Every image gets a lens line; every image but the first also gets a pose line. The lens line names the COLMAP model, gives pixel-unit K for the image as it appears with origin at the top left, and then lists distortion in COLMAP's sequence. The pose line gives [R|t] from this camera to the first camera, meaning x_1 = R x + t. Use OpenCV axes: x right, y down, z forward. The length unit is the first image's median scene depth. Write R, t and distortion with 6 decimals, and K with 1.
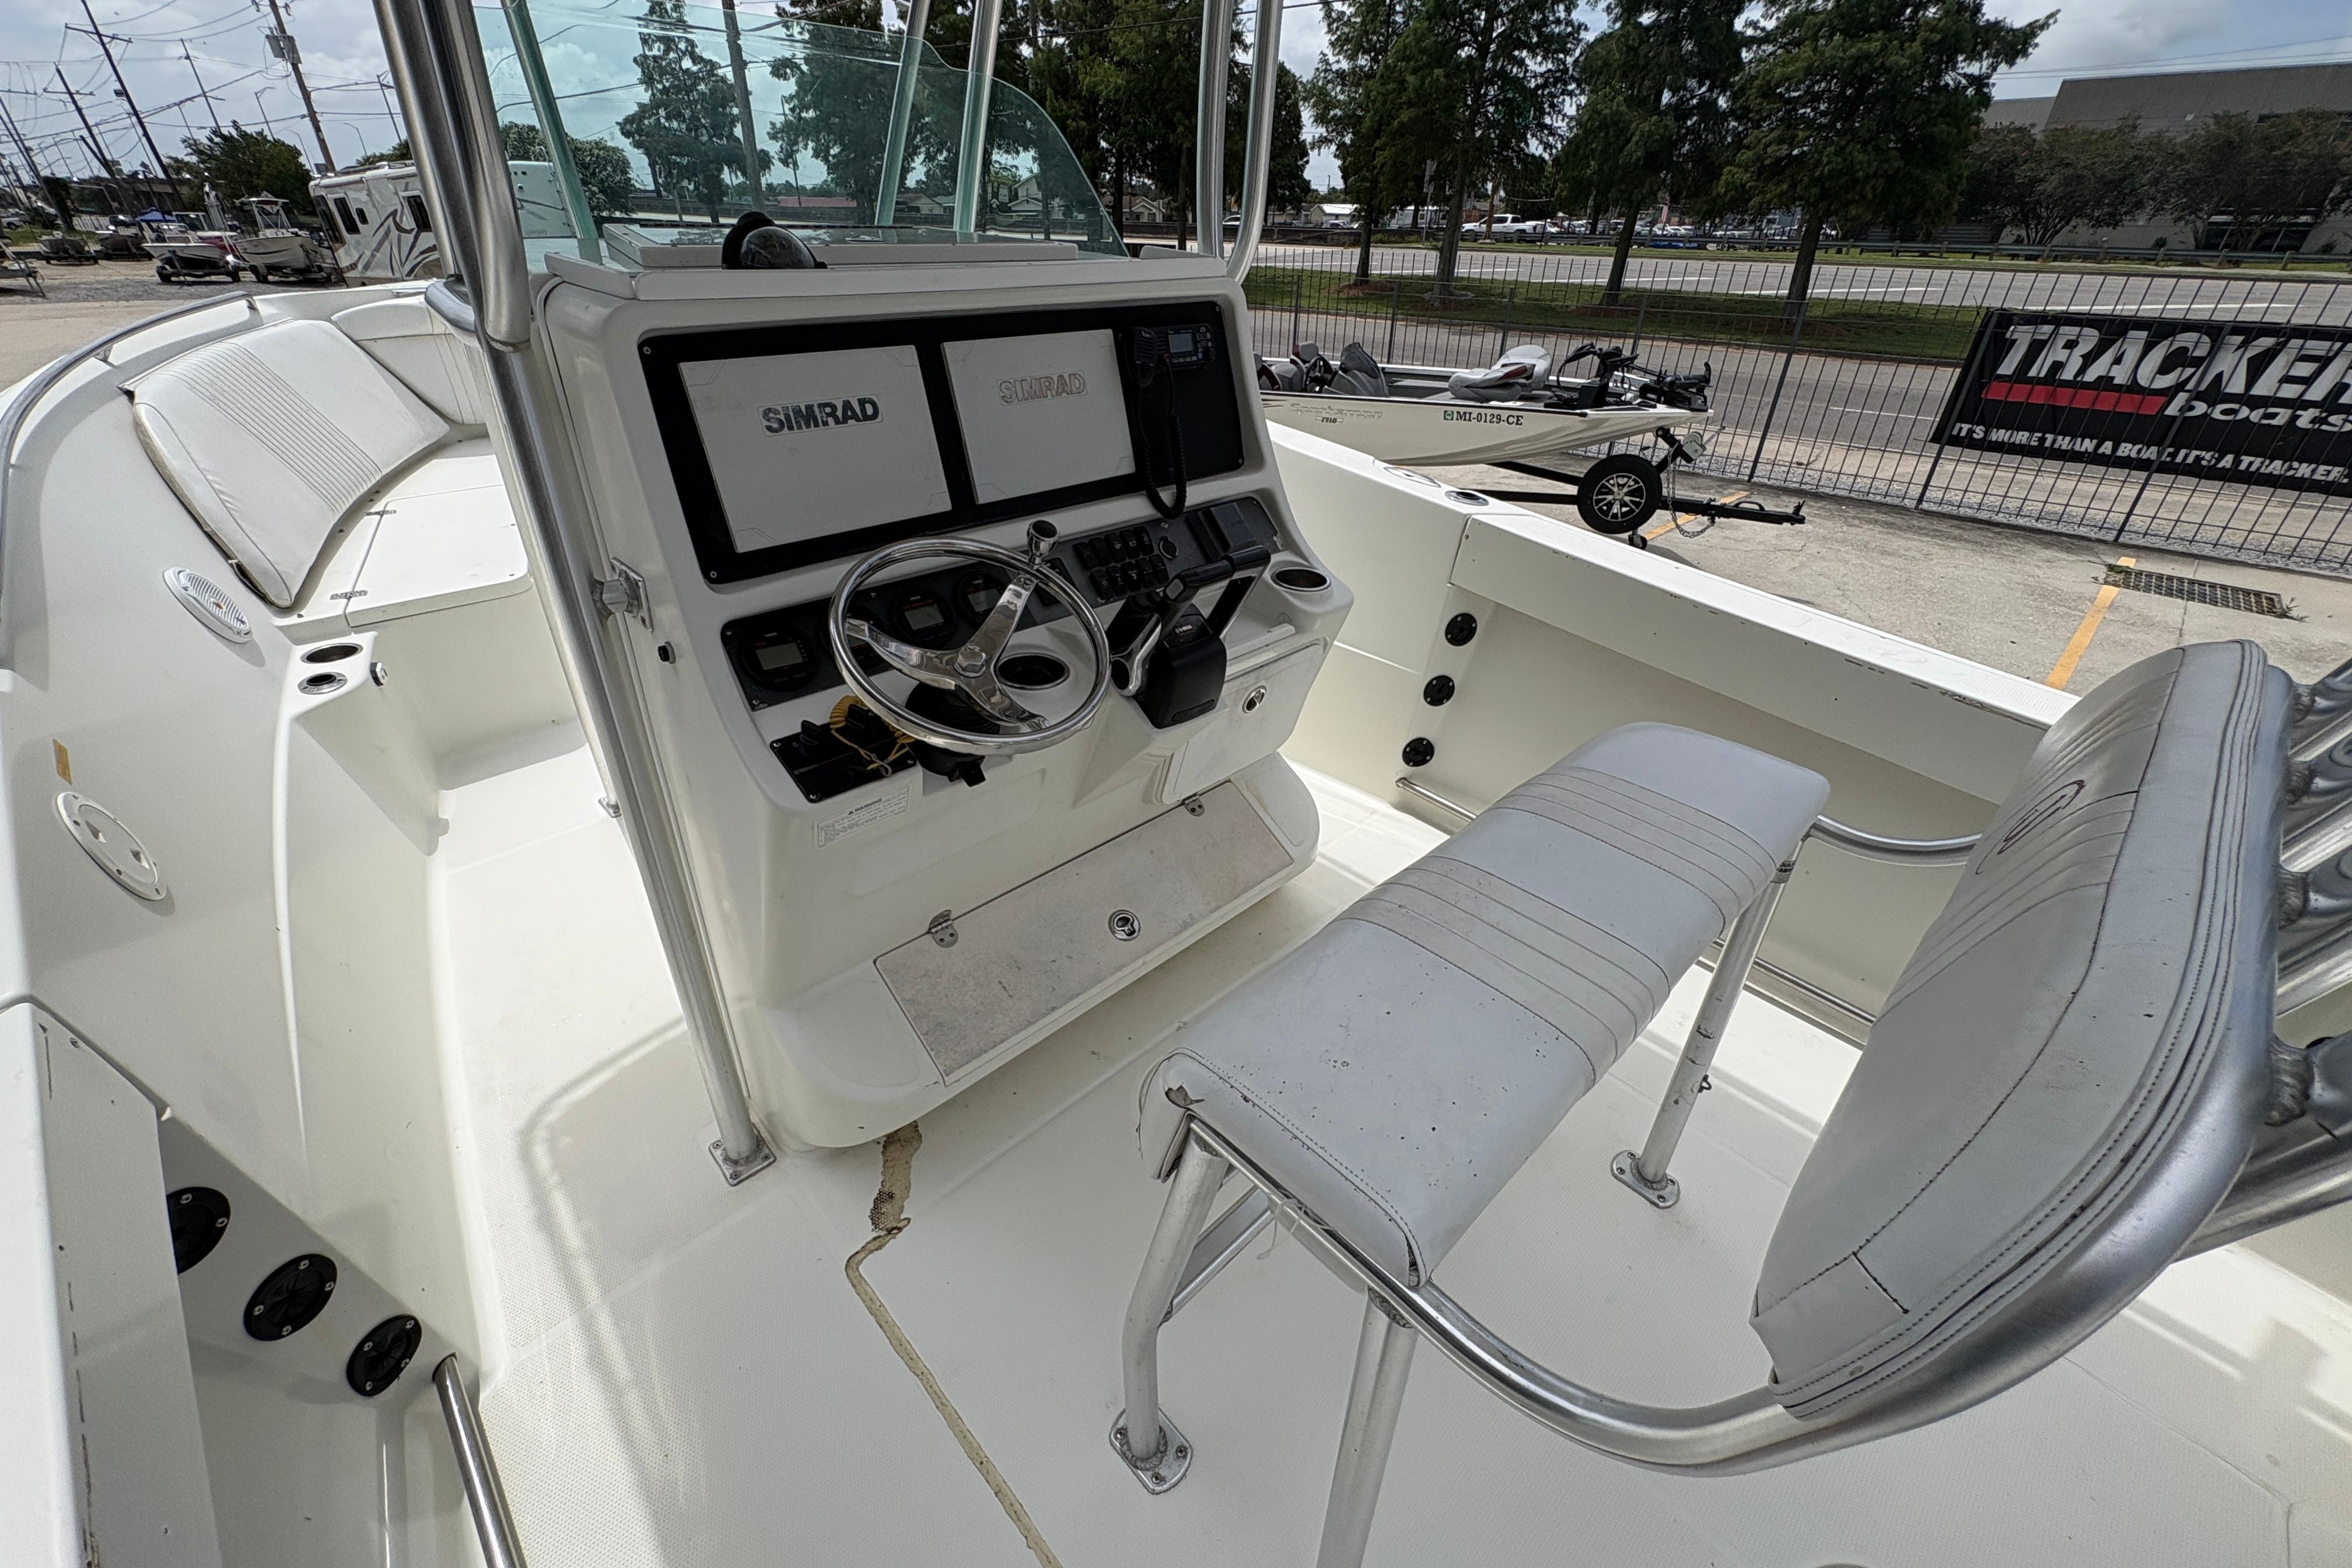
lens RADIAL K [[945.3, 0, 1176.4], [0, 945.3, 773.8], [0, 0, 1]] dist [0.000198, 0.000218]
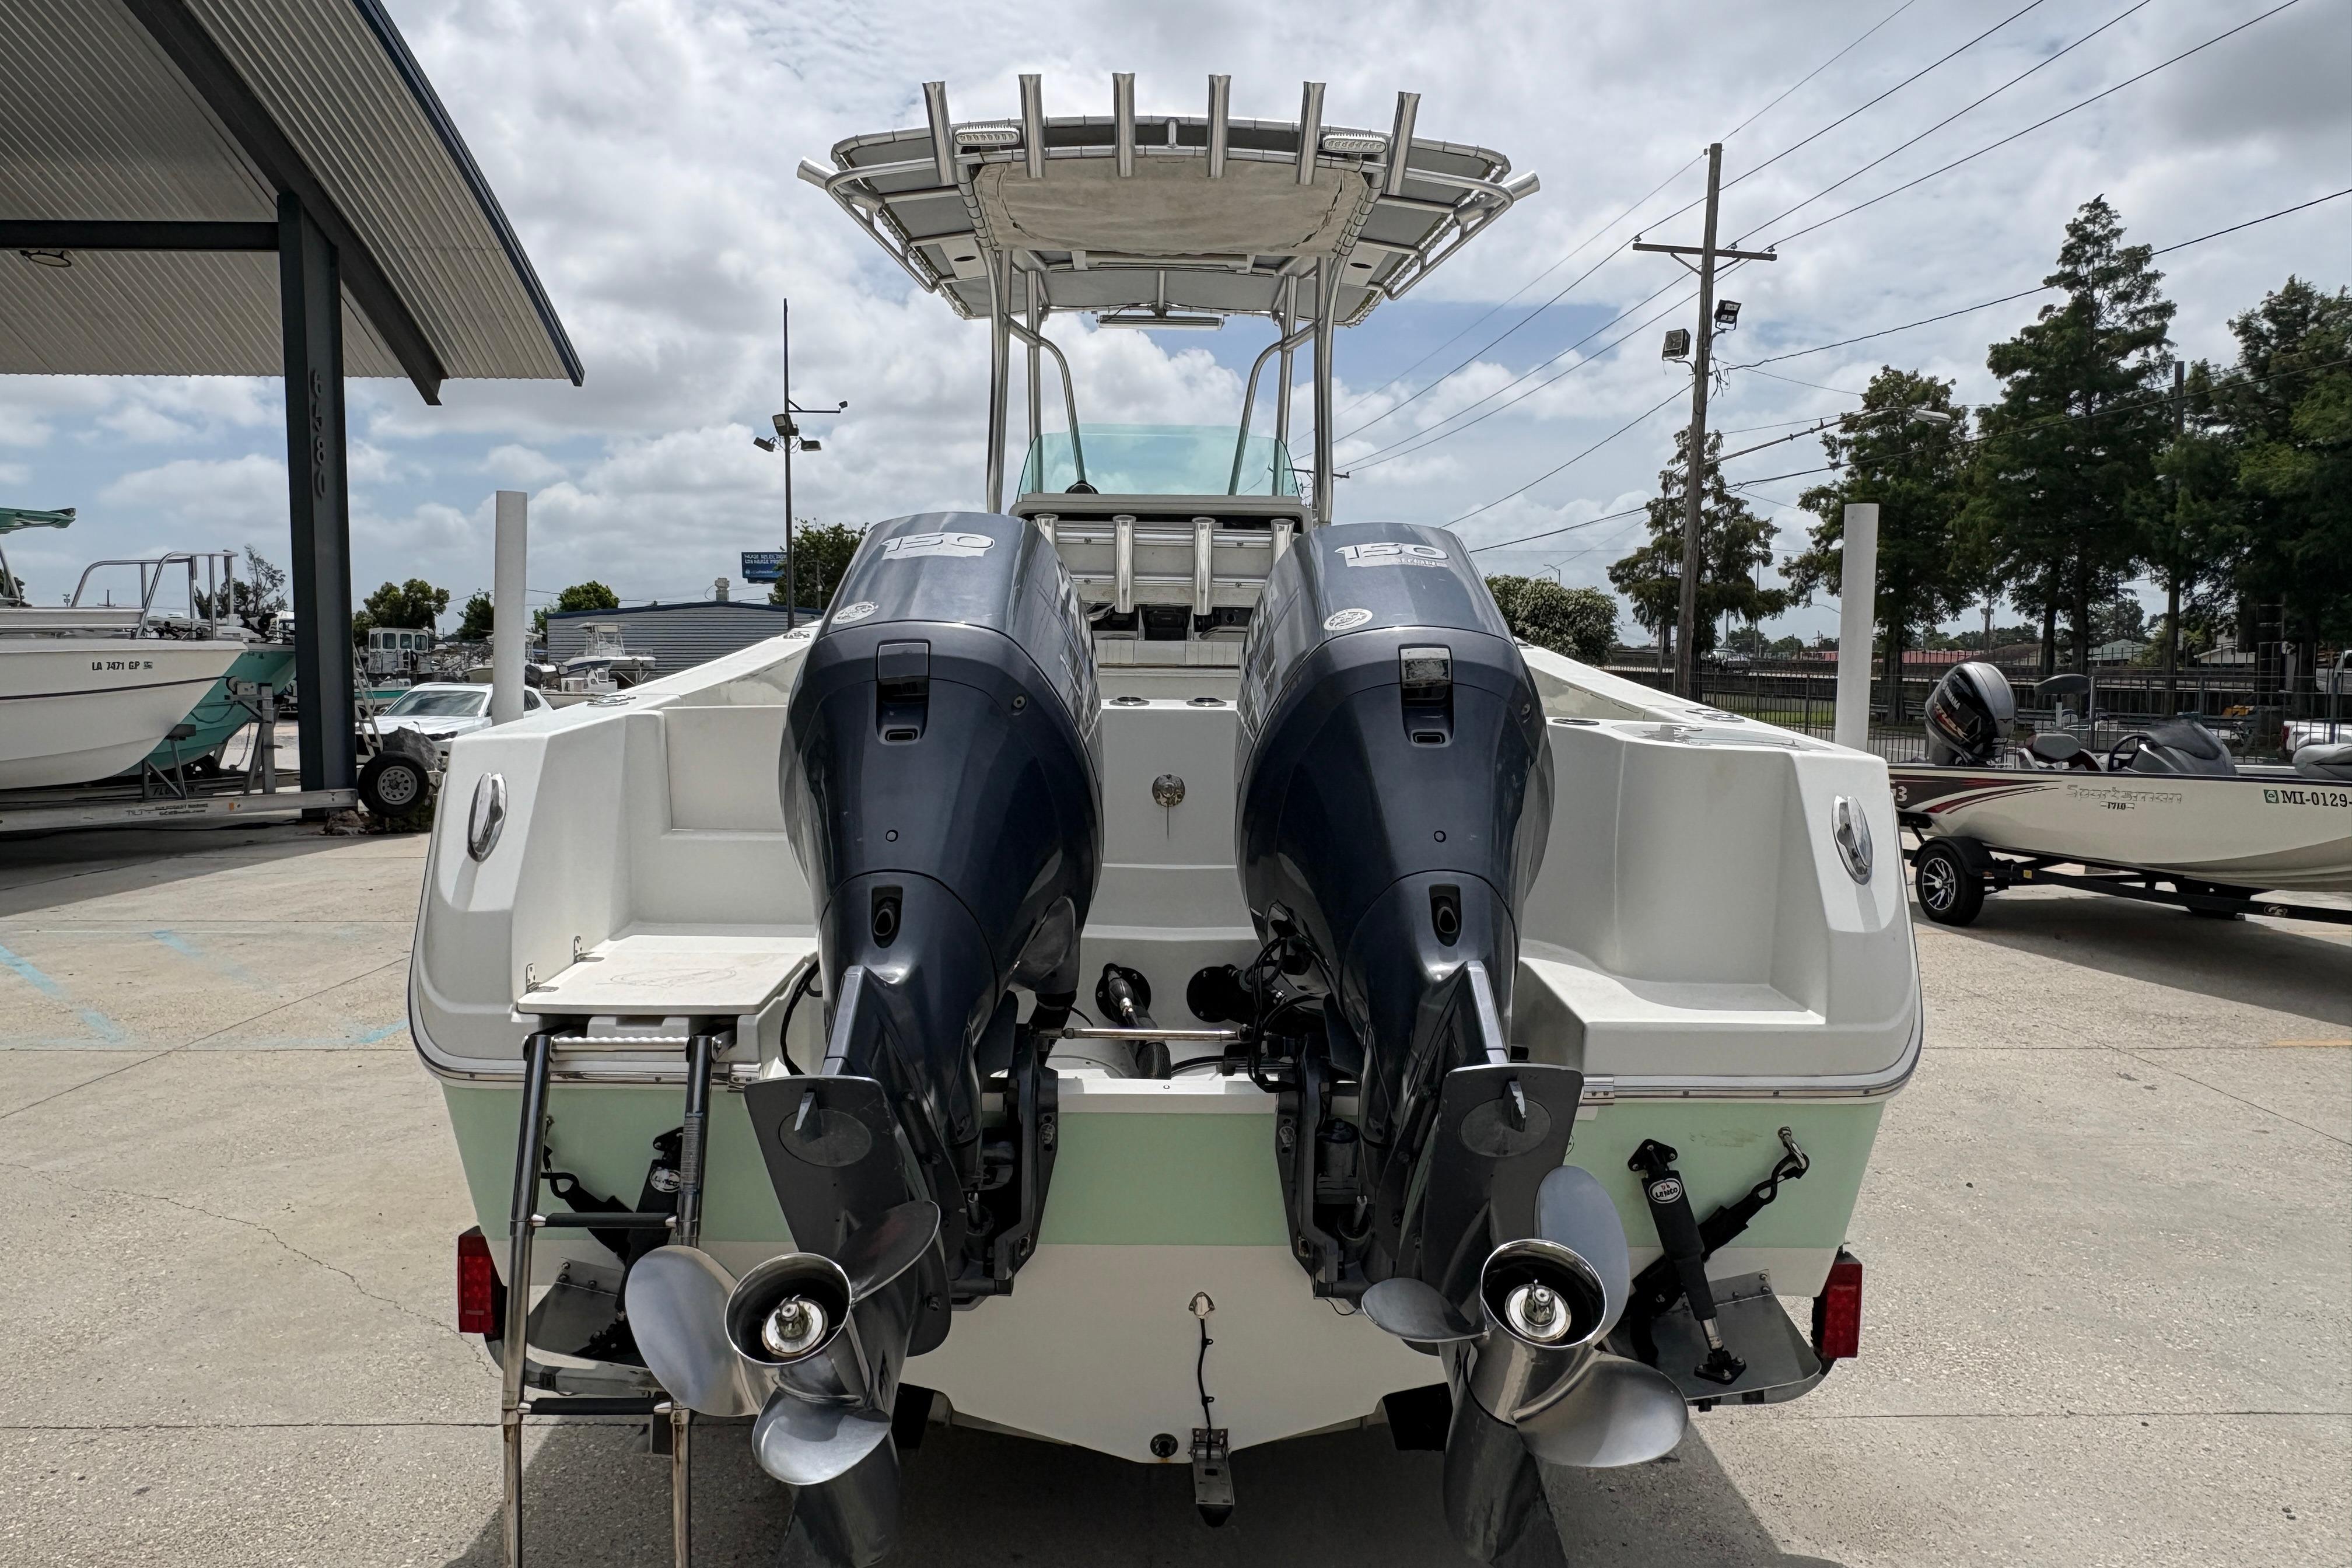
lens RADIAL K [[1511.7, 0, 1171.1], [0, 1511.7, 736.0], [0, 0, 1]] dist [-0.000683, 0.000460]
pose [[0.730752, 0.029227, -0.682017, 0.420936], [-0.348046, 0.875425, -0.335402, 0.221137], [0.587252, 0.482469, 0.649891, -0.206749]]
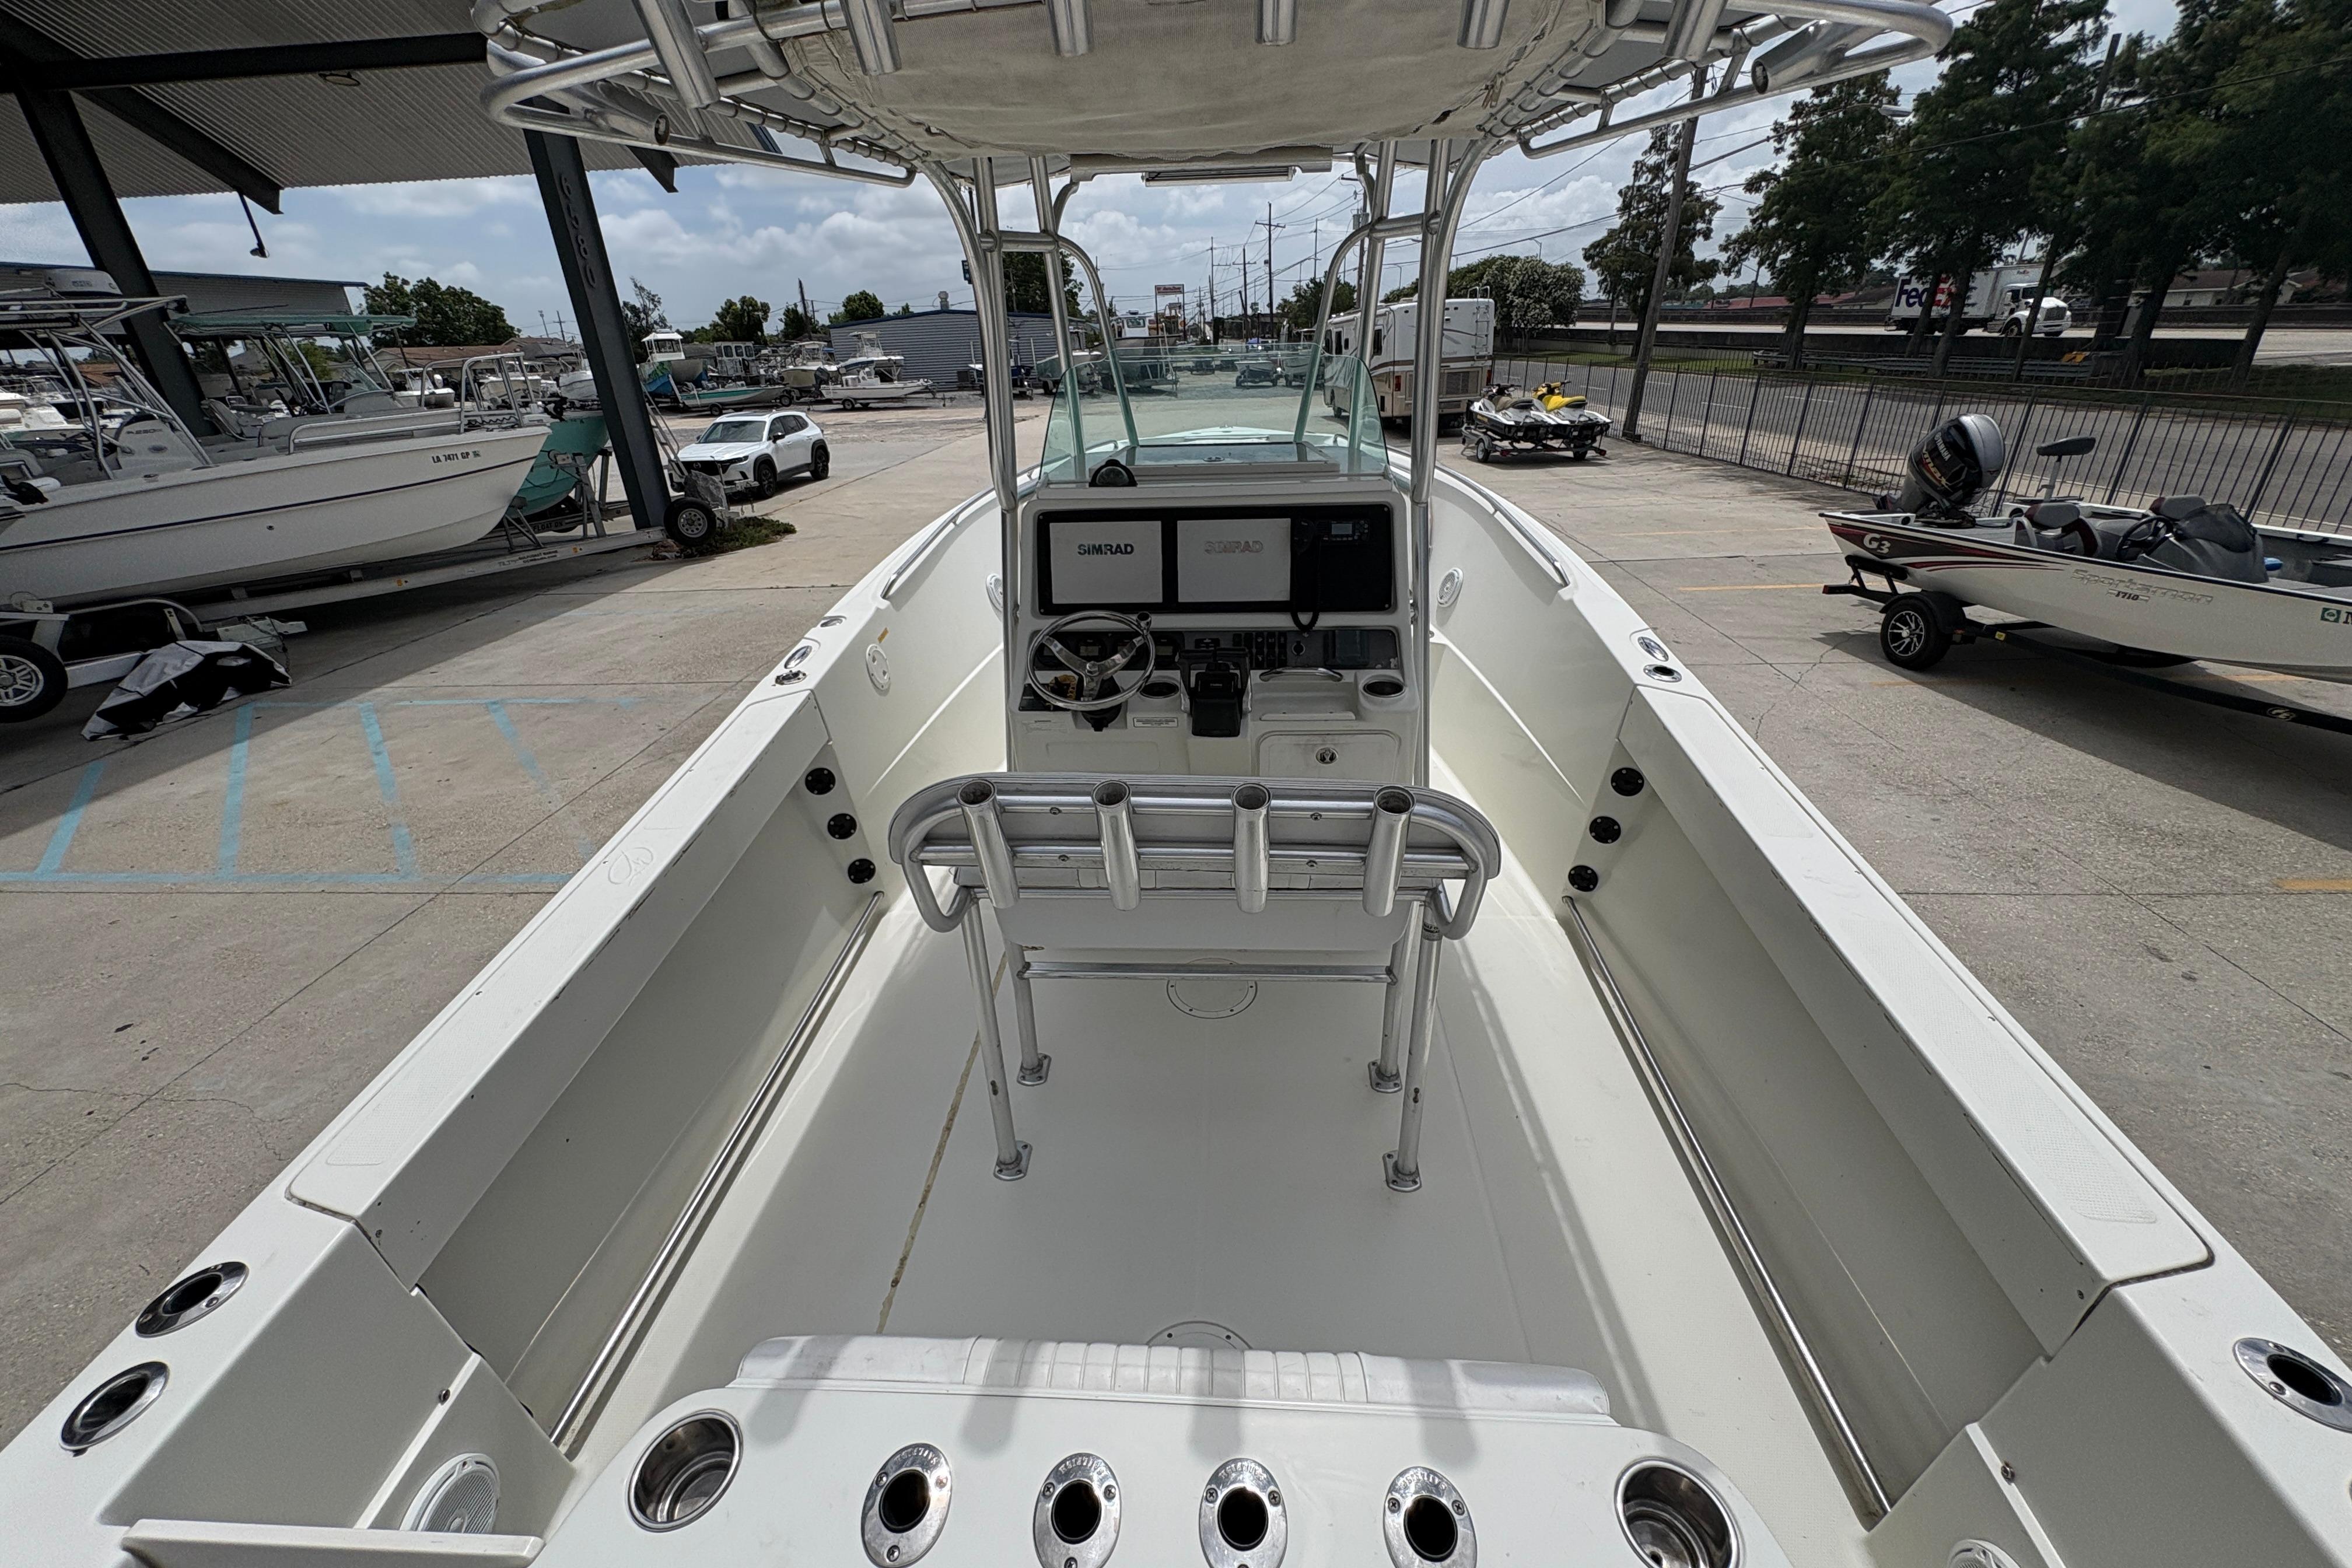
lens RADIAL K [[940.3, 0, 1177.1], [0, 940.3, 766.5], [0, 0, 1]] dist [0.000933, 0.000030]
pose [[0.673612, 0.279652, -0.684136, 0.203495], [-0.340872, 0.938876, 0.048152, -0.011326], [0.655784, 0.200767, 0.727764, -0.053547]]
